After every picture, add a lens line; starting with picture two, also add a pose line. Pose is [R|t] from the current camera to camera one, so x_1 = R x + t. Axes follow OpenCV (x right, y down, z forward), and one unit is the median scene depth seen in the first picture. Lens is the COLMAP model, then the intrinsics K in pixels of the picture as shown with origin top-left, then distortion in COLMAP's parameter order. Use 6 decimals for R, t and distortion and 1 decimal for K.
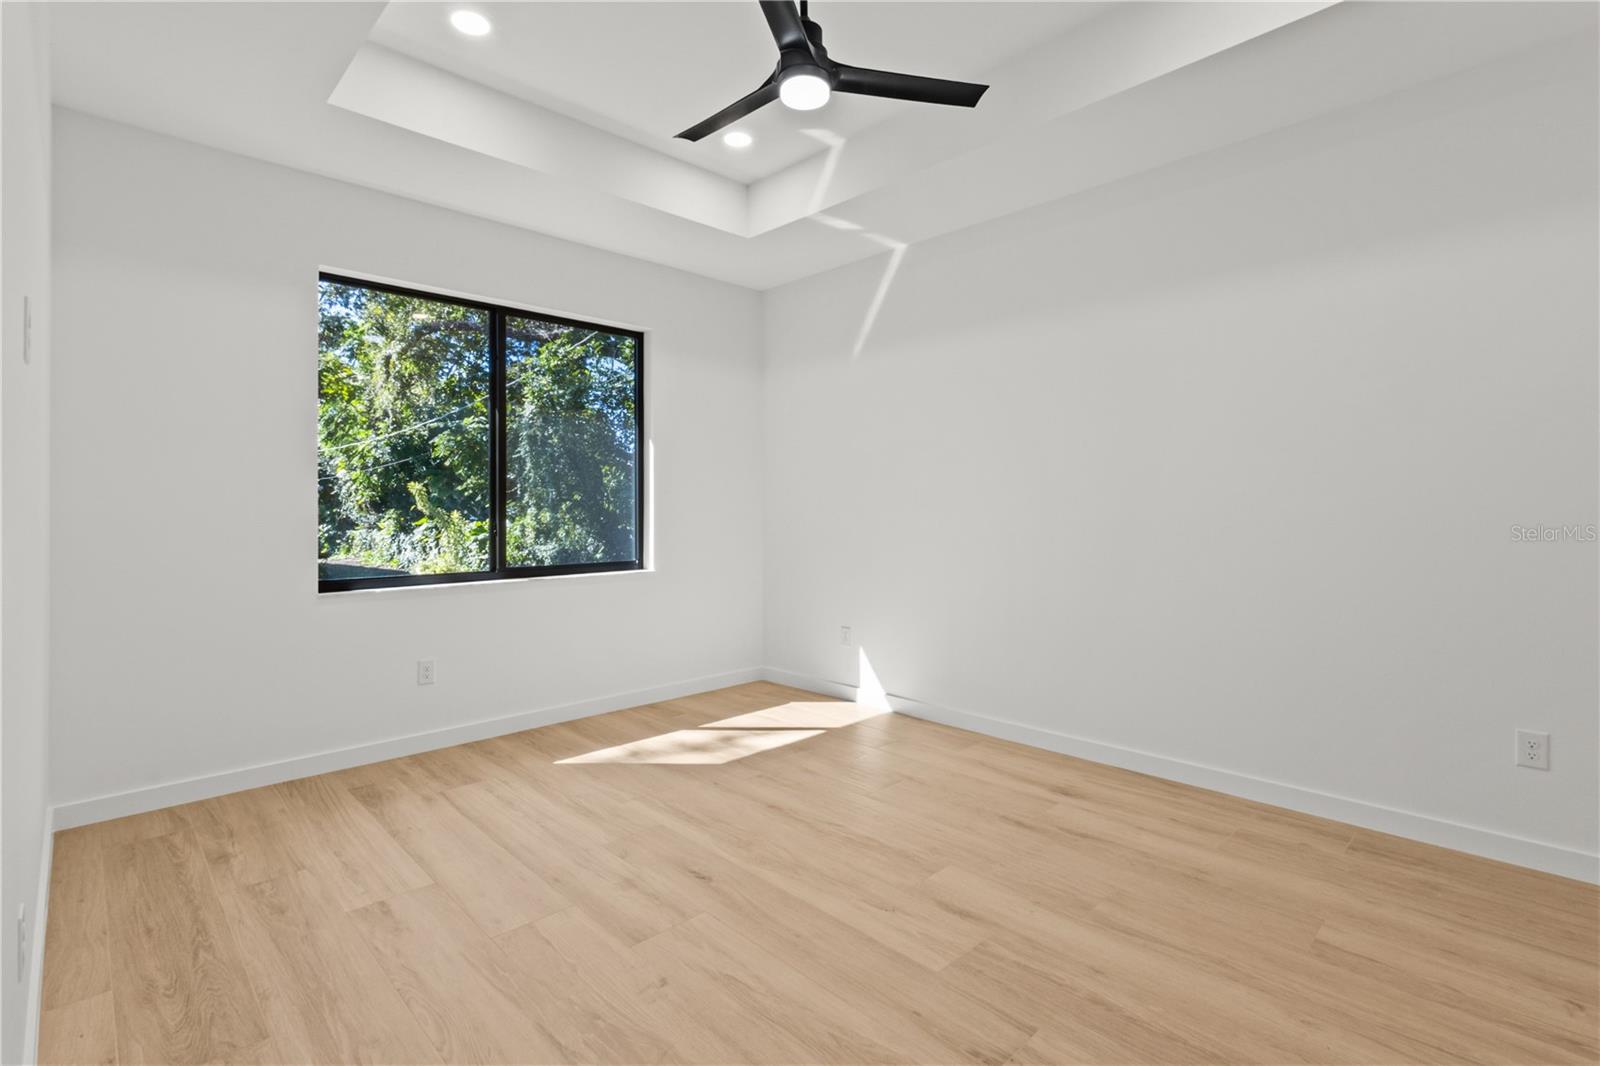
lens RADIAL K [[739.6, 0, 804.4], [0, 739.6, 517.4], [0, 0, 1]] dist [0.003489, 0.000876]
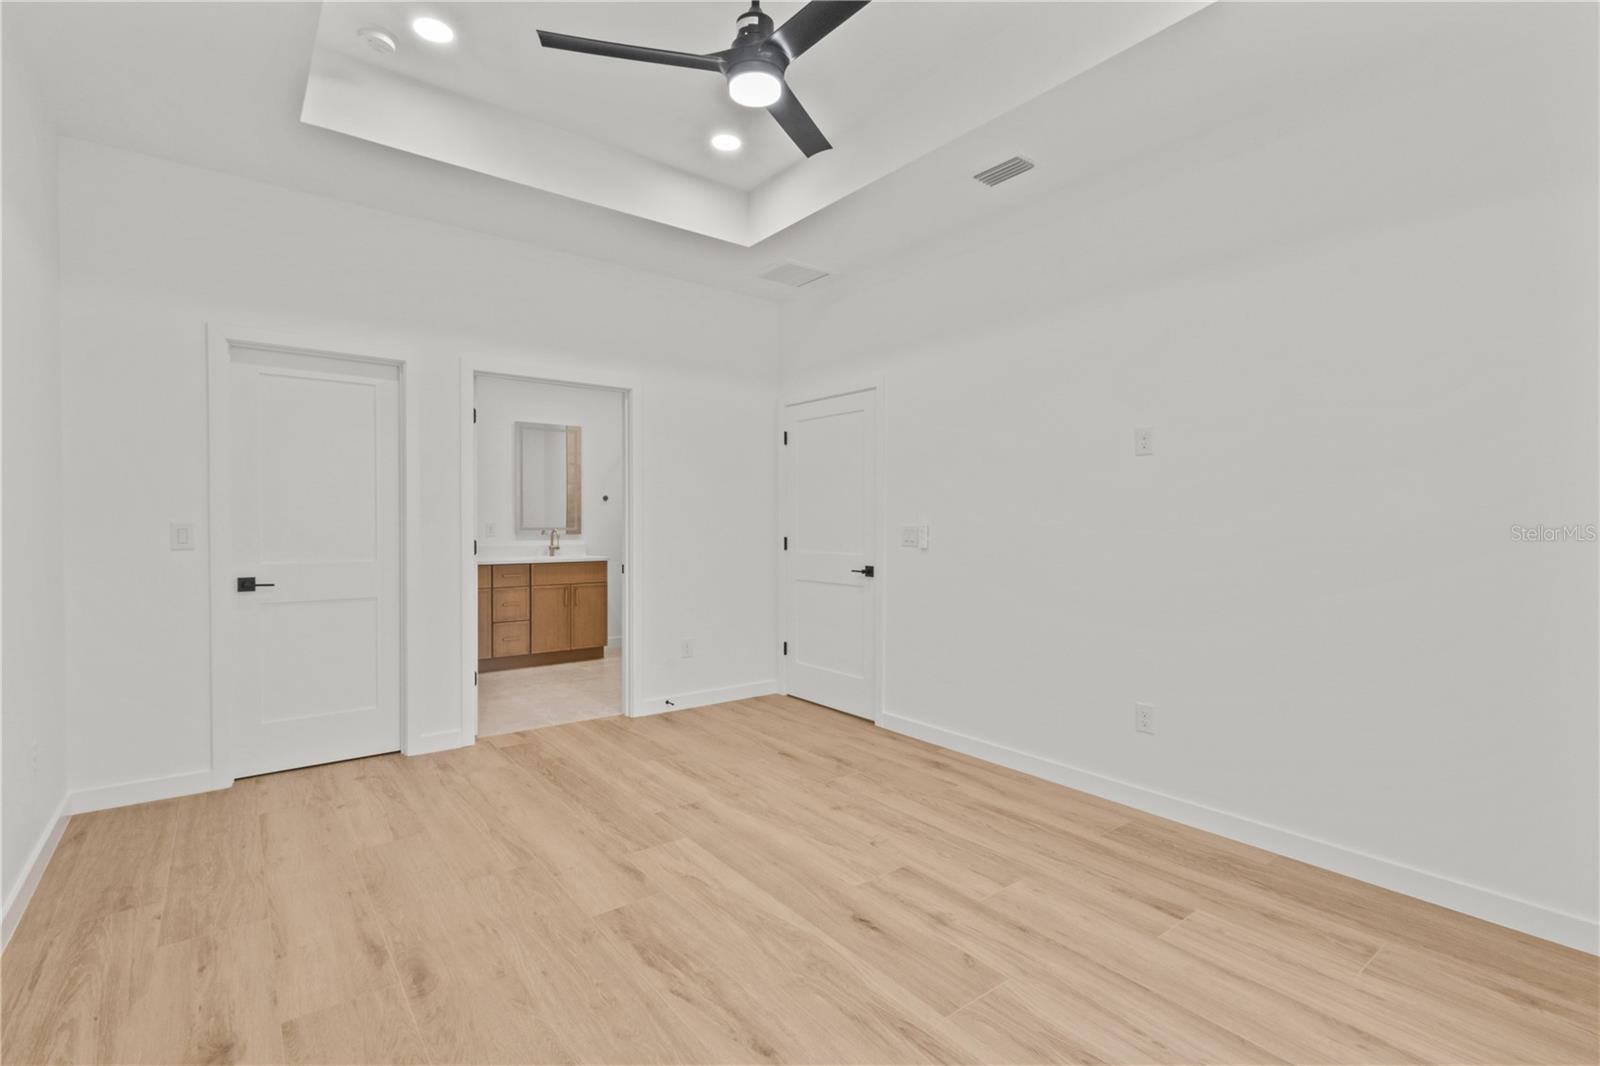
lens RADIAL K [[739.6, 0, 803.6], [0, 739.6, 534.5], [0, 0, 1]] dist [0.003489, 0.000876]
pose [[-0.994606, -0.004987, 0.103601, -0.163182], [-0.001421, 0.999405, 0.034469, -0.029532], [-0.103711, 0.034136, -0.994022, 1.981196]]
